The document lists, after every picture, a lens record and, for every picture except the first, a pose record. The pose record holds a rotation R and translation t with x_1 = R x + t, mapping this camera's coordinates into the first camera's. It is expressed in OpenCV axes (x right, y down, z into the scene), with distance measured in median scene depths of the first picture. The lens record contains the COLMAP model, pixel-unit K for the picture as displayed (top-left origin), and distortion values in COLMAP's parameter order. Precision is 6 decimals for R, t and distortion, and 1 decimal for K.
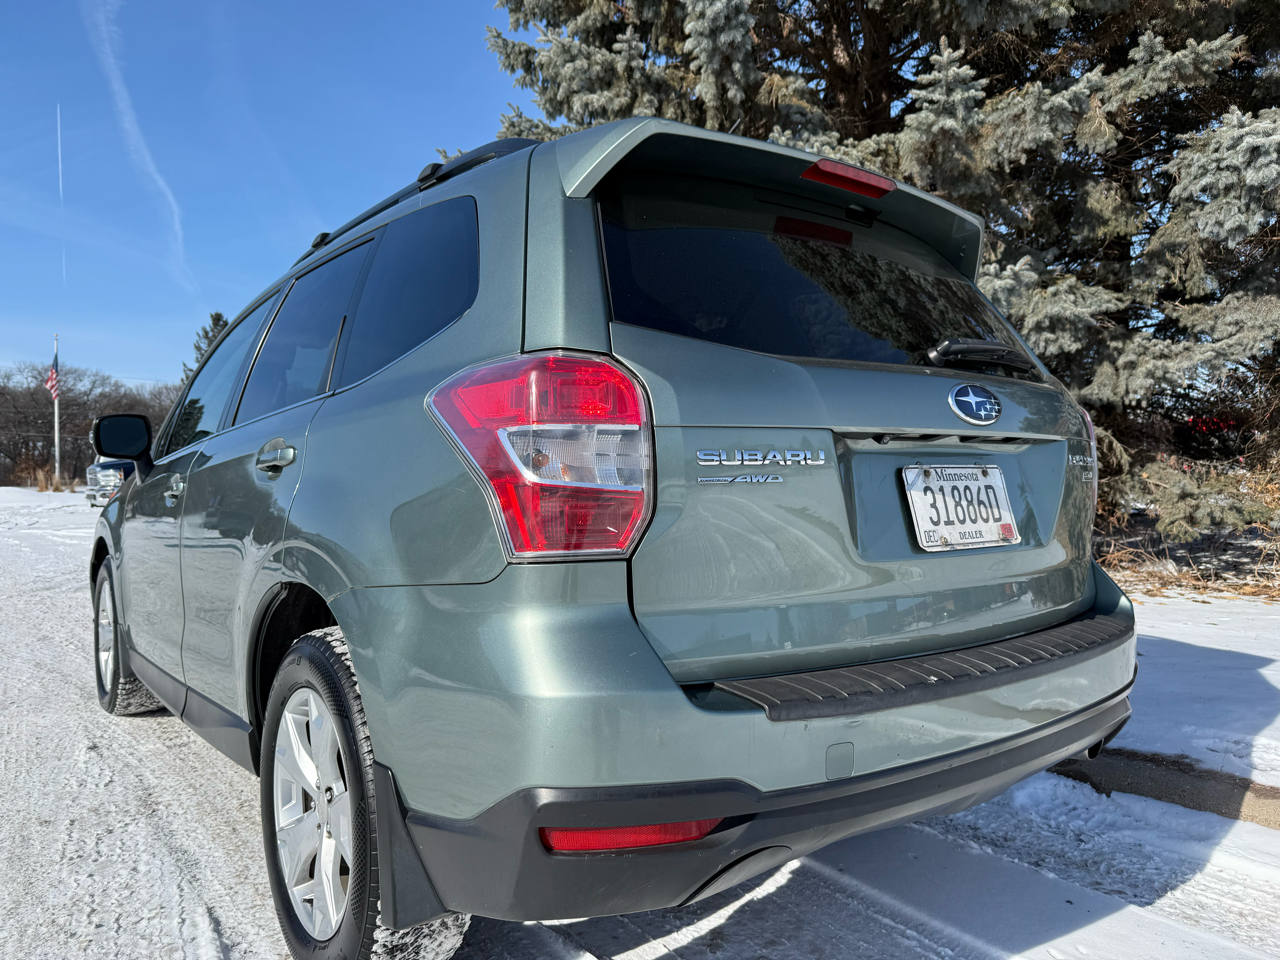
lens RADIAL K [[886.4, 0, 647.4], [0, 886.4, 481.6], [0, 0, 1]] dist [0.005341, -0.006292]
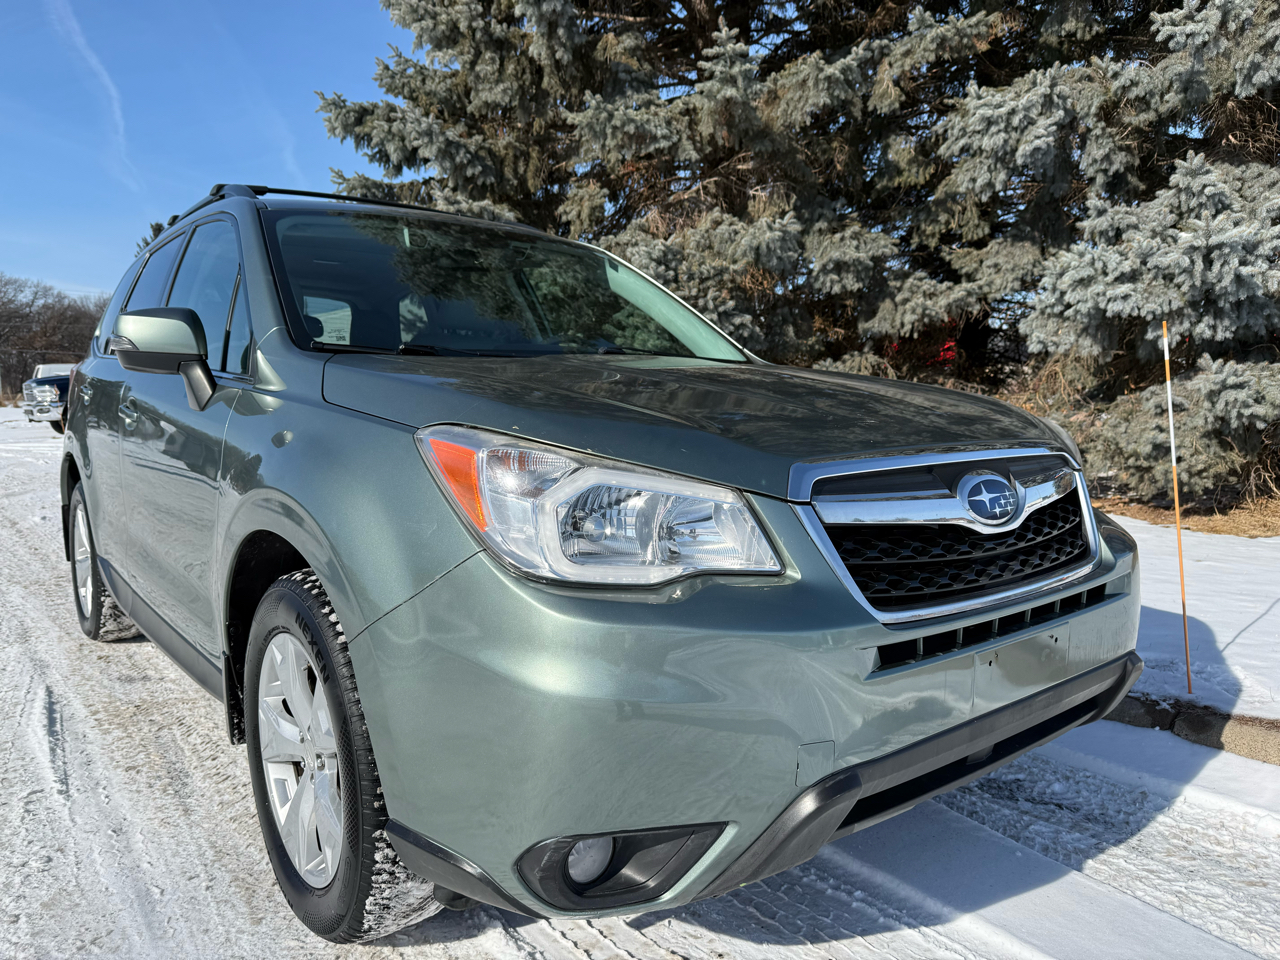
lens RADIAL K [[881.9, 0, 643.5], [0, 881.9, 482.6], [0, 0, 1]] dist [0.025546, -0.031238]
pose [[0.999389, -0.001287, 0.034927, 0.168076], [-0.002075, 0.995377, 0.096027, -0.005494], [-0.034889, -0.096041, 0.994766, -0.182053]]
